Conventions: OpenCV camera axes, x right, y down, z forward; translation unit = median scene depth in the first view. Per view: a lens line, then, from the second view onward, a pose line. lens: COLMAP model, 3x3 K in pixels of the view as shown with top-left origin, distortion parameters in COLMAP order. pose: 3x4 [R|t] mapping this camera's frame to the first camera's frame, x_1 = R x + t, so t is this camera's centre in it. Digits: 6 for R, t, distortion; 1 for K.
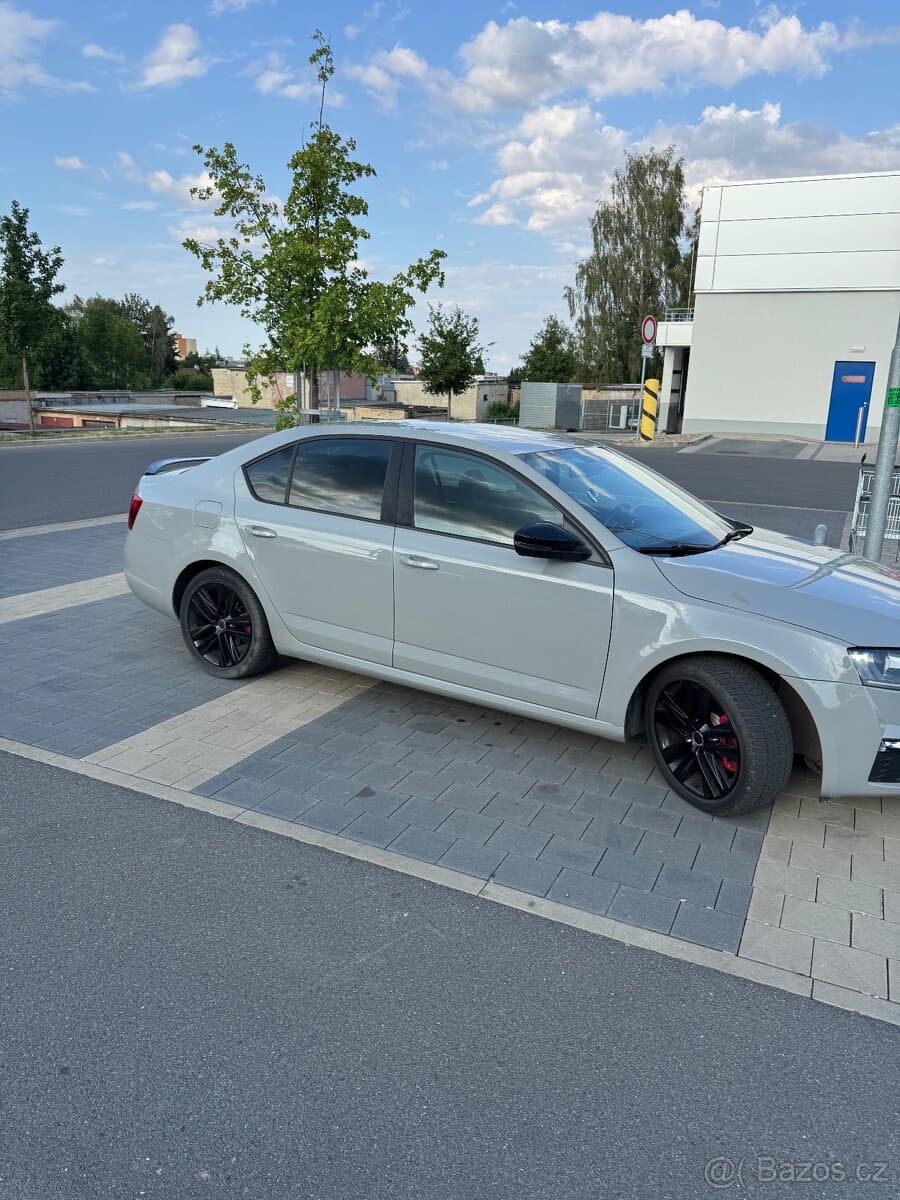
lens RADIAL K [[822.8, 0, 450.0], [0, 822.8, 600.0], [0, 0, 1]] dist [0.045351, -0.090522]
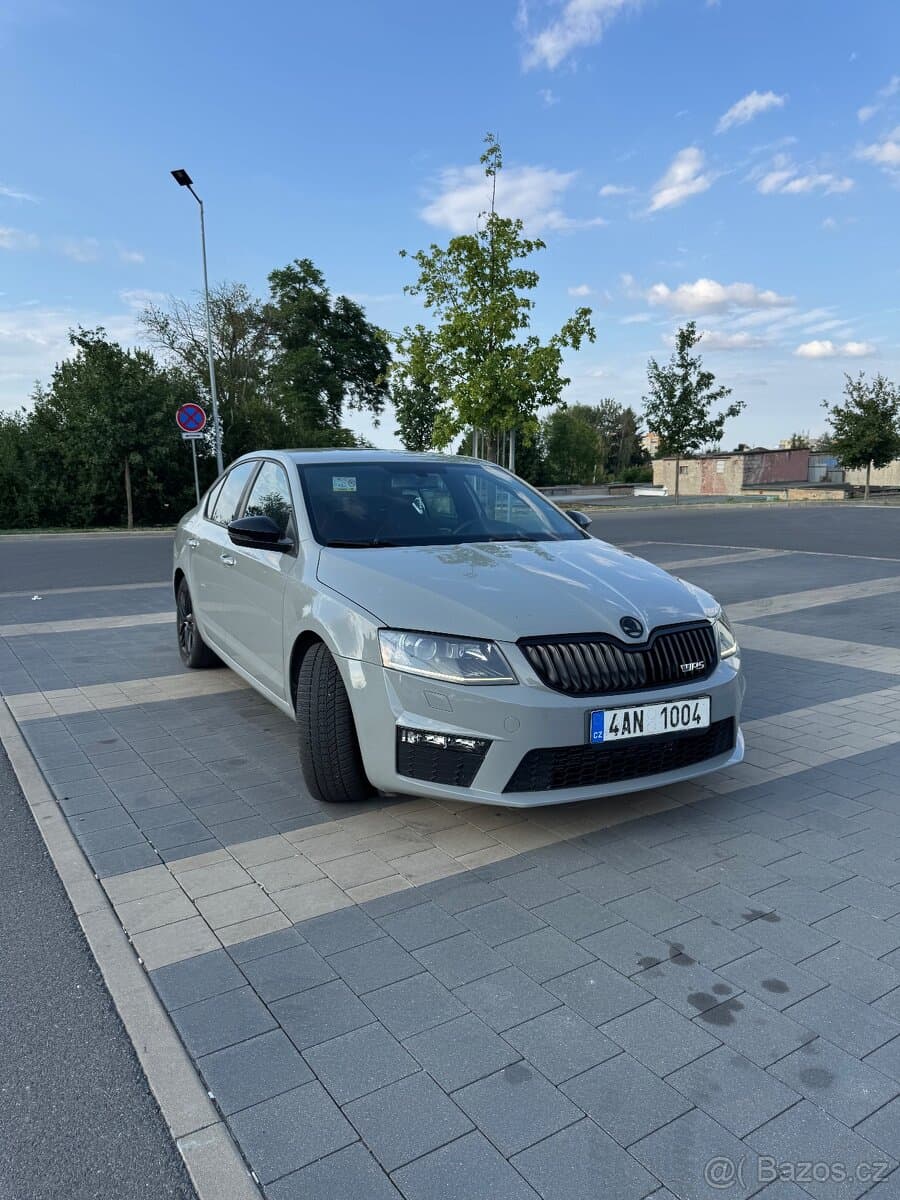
lens RADIAL K [[822.8, 0, 450.0], [0, 822.8, 600.0], [0, 0, 1]] dist [0.045351, -0.090522]
pose [[0.862355, 0.028831, -0.505482, 0.361124], [-0.082571, 0.993020, -0.084227, 0.035449], [0.499525, 0.114372, 0.858716, 0.076807]]
